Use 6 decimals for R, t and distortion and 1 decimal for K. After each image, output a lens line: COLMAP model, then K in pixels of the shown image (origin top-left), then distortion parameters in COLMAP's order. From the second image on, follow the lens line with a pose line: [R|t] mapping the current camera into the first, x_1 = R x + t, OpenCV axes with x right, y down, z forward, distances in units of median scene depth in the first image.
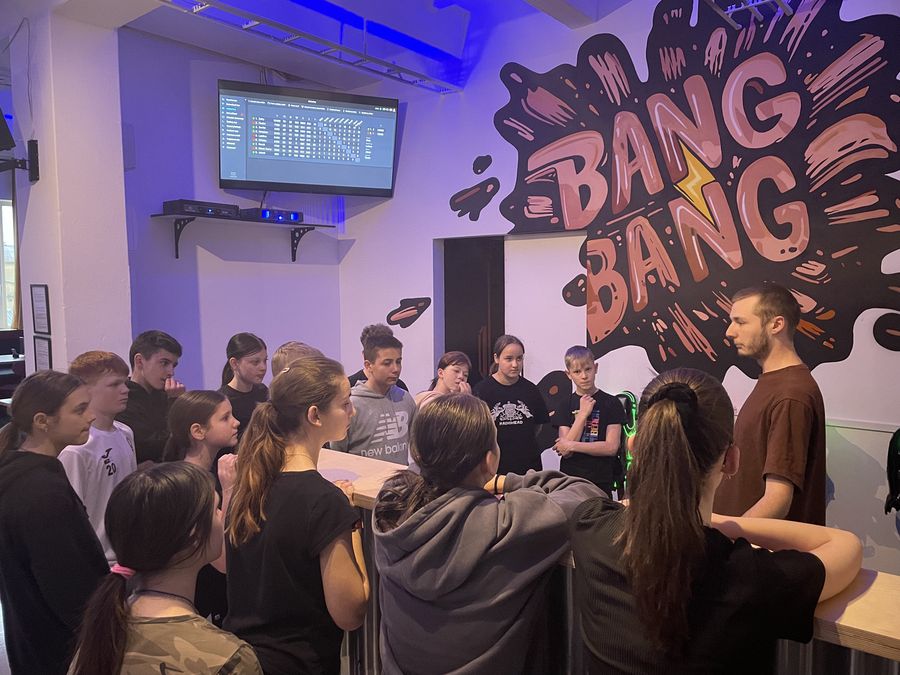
lens RADIAL K [[690.1, 0, 441.1], [0, 690.1, 332.1], [0, 0, 1]] dist [0.061792, -0.077127]
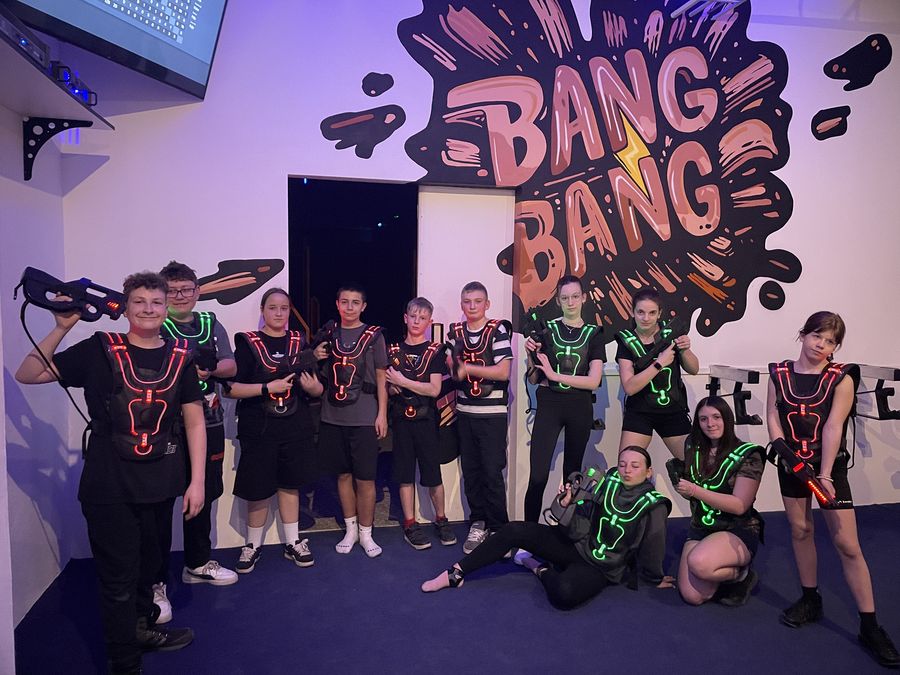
lens RADIAL K [[690.1, 0, 459.7], [0, 690.1, 338.4], [0, 0, 1]] dist [0.061792, -0.077127]
pose [[0.601855, -0.043997, 0.797392, -0.601898], [0.032487, 0.999004, 0.030601, 0.017279], [-0.797944, 0.007488, 0.602685, 0.563782]]
